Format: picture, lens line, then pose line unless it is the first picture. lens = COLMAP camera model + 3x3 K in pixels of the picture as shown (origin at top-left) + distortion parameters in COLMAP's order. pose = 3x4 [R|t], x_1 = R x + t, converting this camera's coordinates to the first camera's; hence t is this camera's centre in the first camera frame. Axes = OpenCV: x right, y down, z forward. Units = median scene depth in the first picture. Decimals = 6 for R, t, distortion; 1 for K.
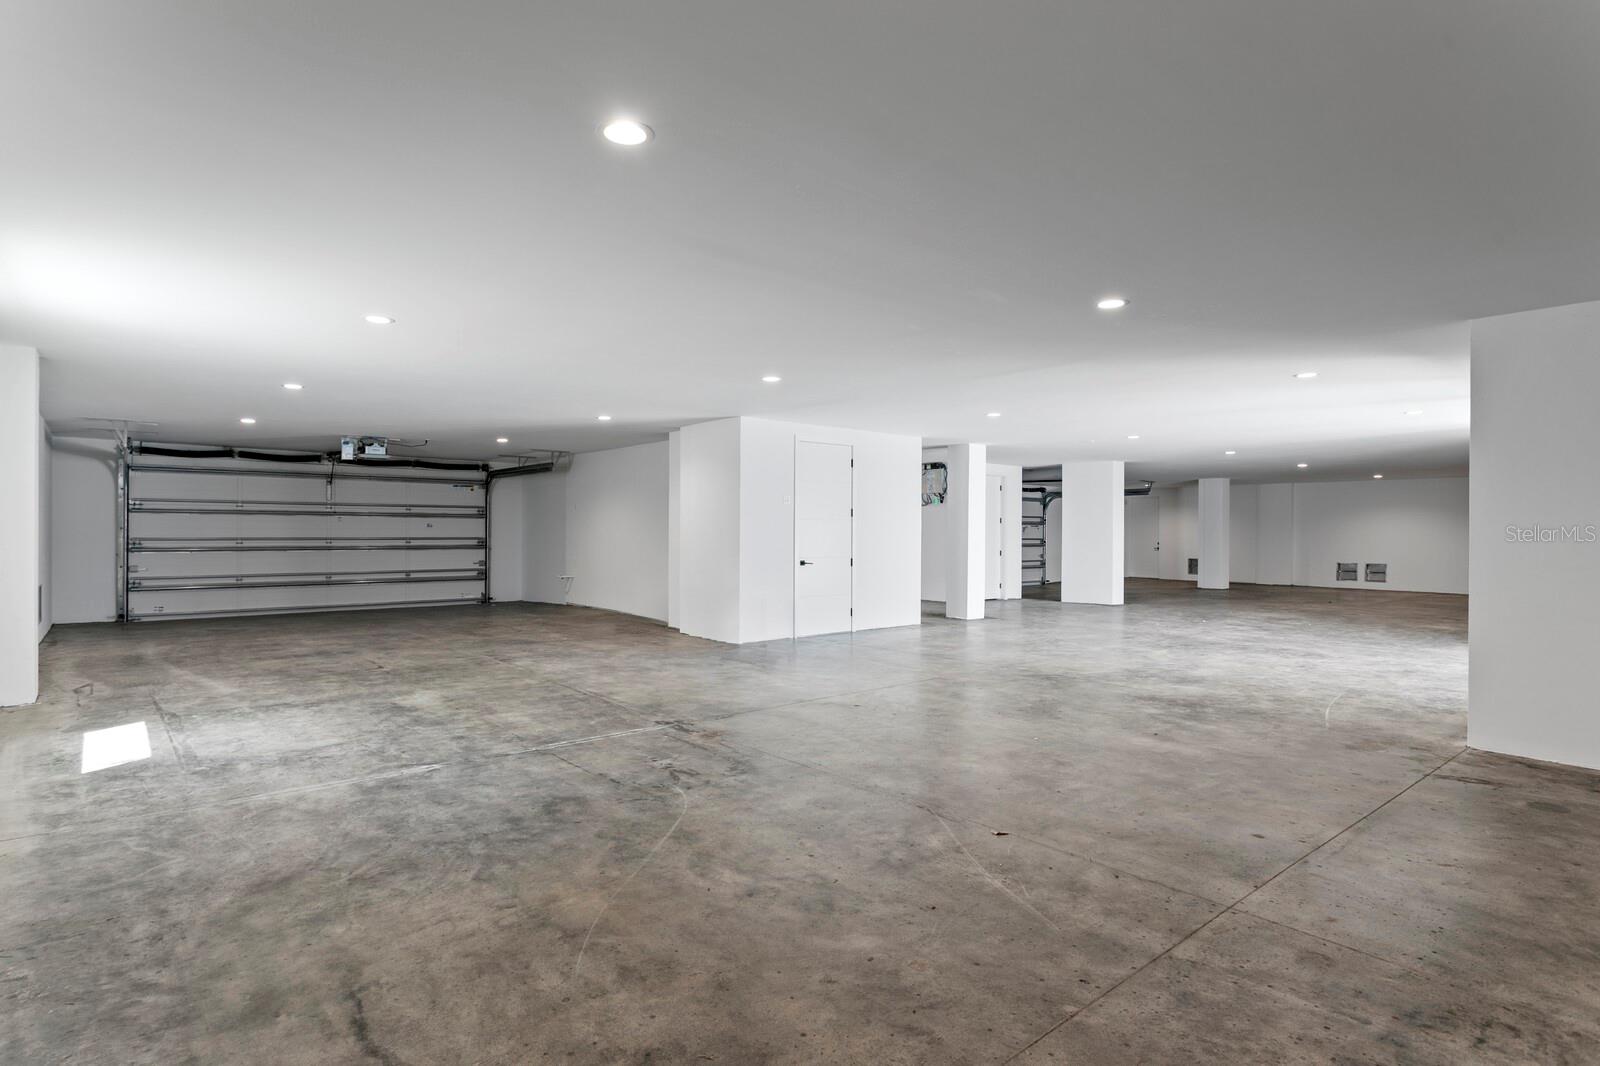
lens RADIAL K [[782.2, 0, 781.3], [0, 782.2, 536.6], [0, 0, 1]] dist [-0.004540, 0.001141]
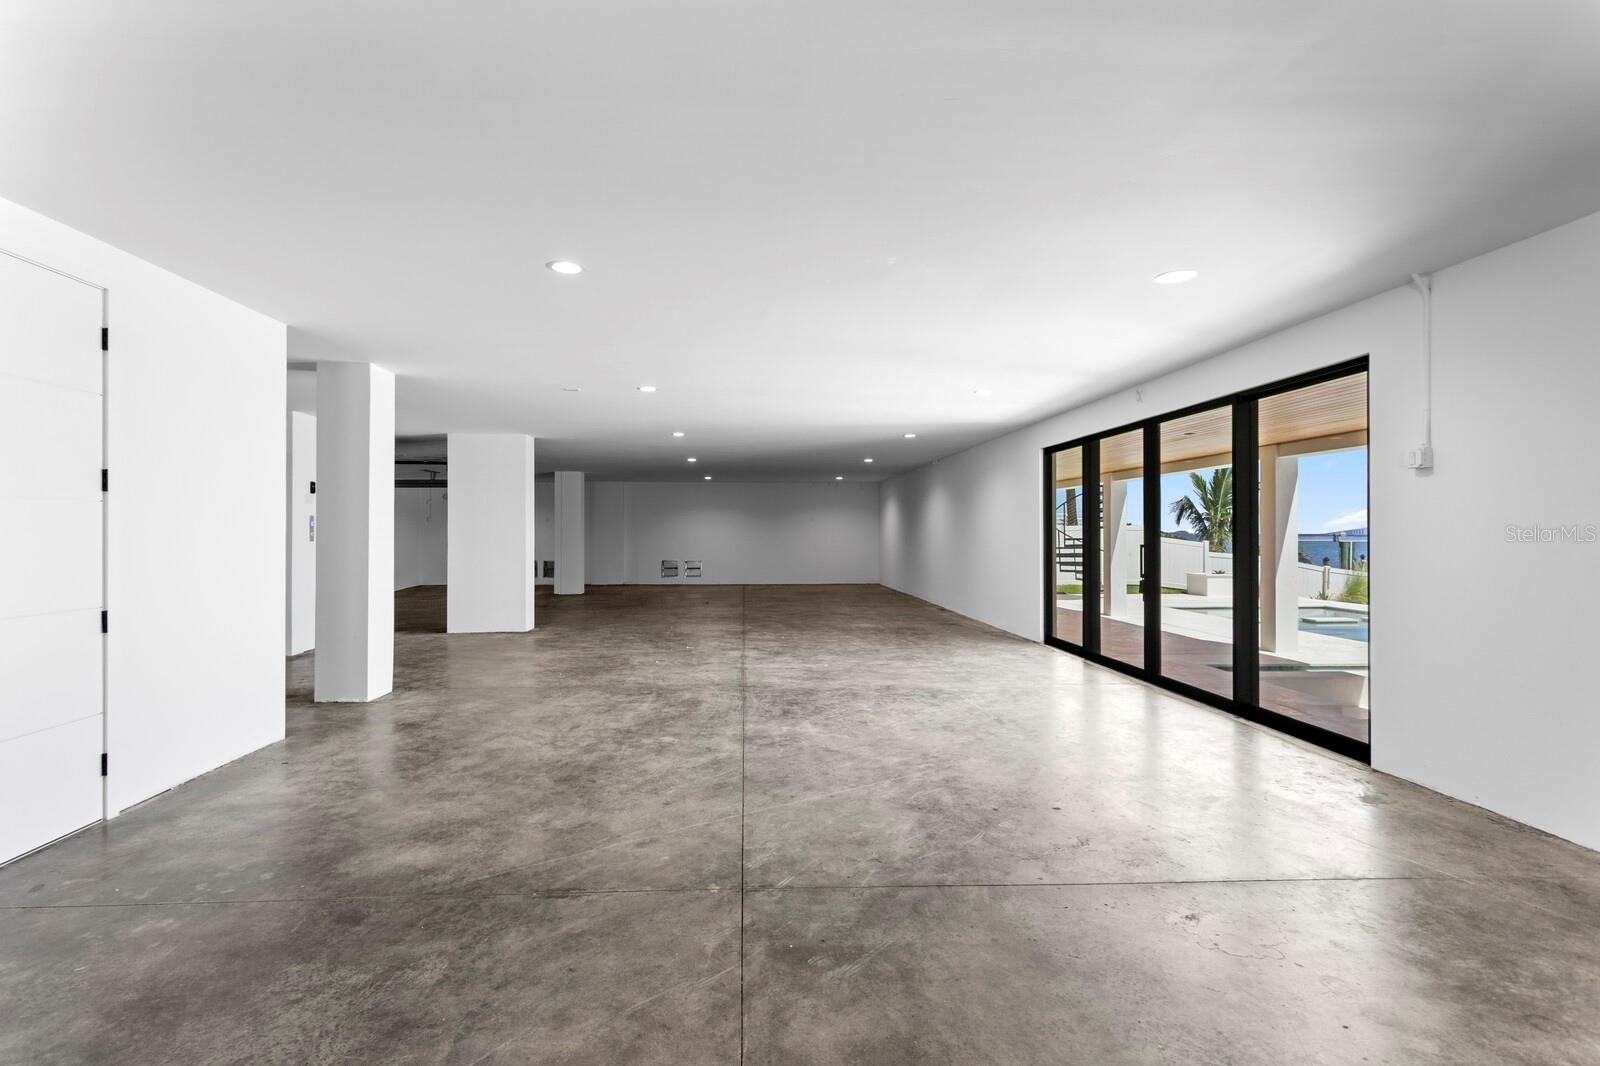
lens RADIAL K [[773.7, 0, 773.1], [0, 773.7, 531.2], [0, 0, 1]] dist [0.039108, -0.000059]
pose [[0.621785, -0.003587, 0.783180, -0.002011], [0.008176, 0.999965, -0.001911, -0.002998], [-0.783146, 0.007592, 0.621792, 0.353474]]
